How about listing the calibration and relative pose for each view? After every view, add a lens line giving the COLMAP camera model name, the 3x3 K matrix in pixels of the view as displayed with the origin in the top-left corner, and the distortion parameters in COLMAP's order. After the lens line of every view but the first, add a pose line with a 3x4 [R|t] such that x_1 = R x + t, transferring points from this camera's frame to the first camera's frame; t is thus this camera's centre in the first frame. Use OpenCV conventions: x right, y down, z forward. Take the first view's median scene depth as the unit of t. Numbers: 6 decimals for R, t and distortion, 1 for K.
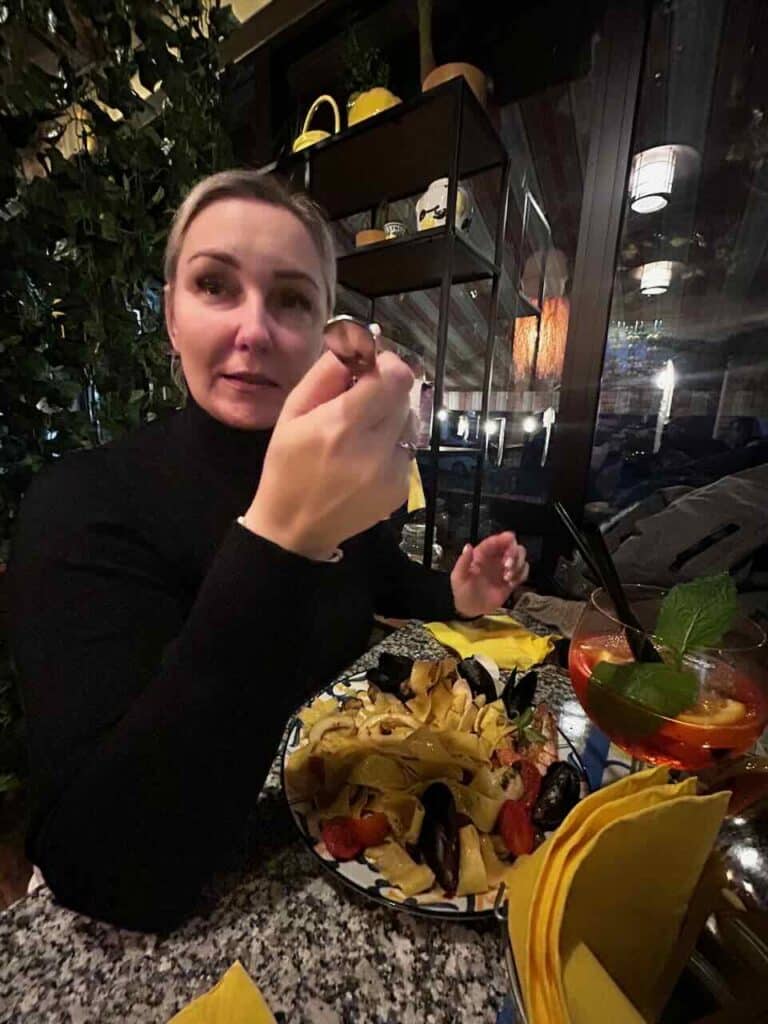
lens RADIAL K [[417.8, 0, 384.0], [0, 417.8, 512.0], [0, 0, 1]] dist [0.000969, 0.000271]
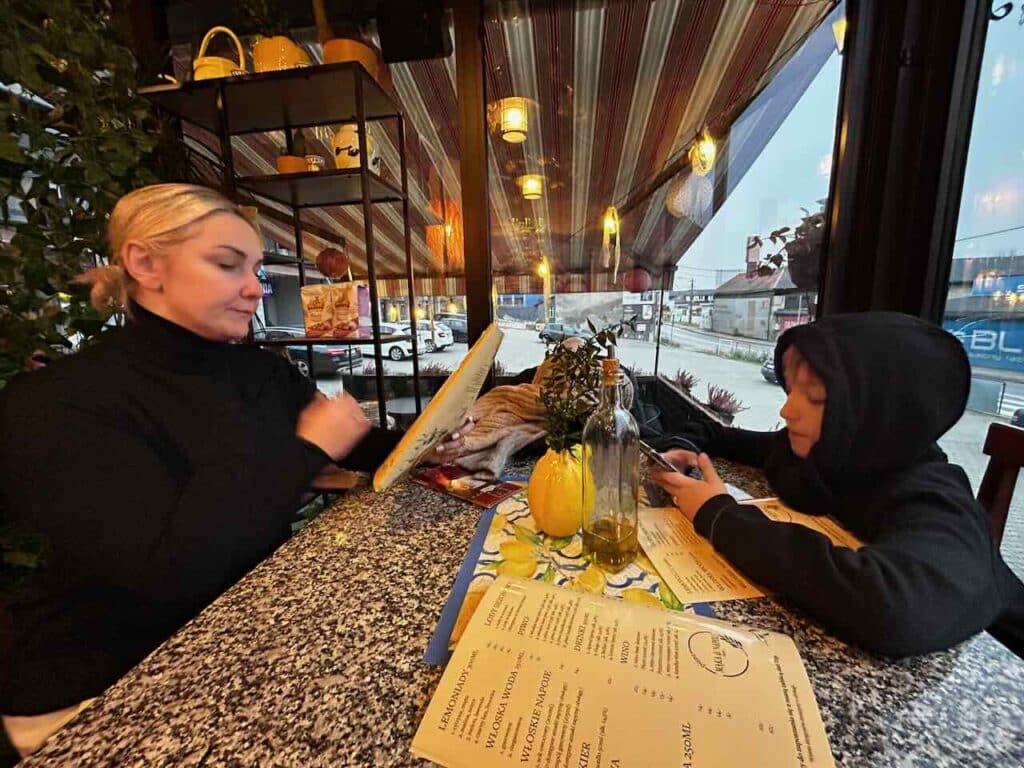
lens RADIAL K [[417.8, 0, 506.9], [0, 417.8, 384.9], [0, 0, 1]] dist [0.000969, 0.000271]
pose [[0.901611, -0.136868, 0.410323, -0.053139], [0.147417, 0.989056, 0.005988, 0.032787], [-0.406652, 0.055090, 0.911921, -0.258506]]
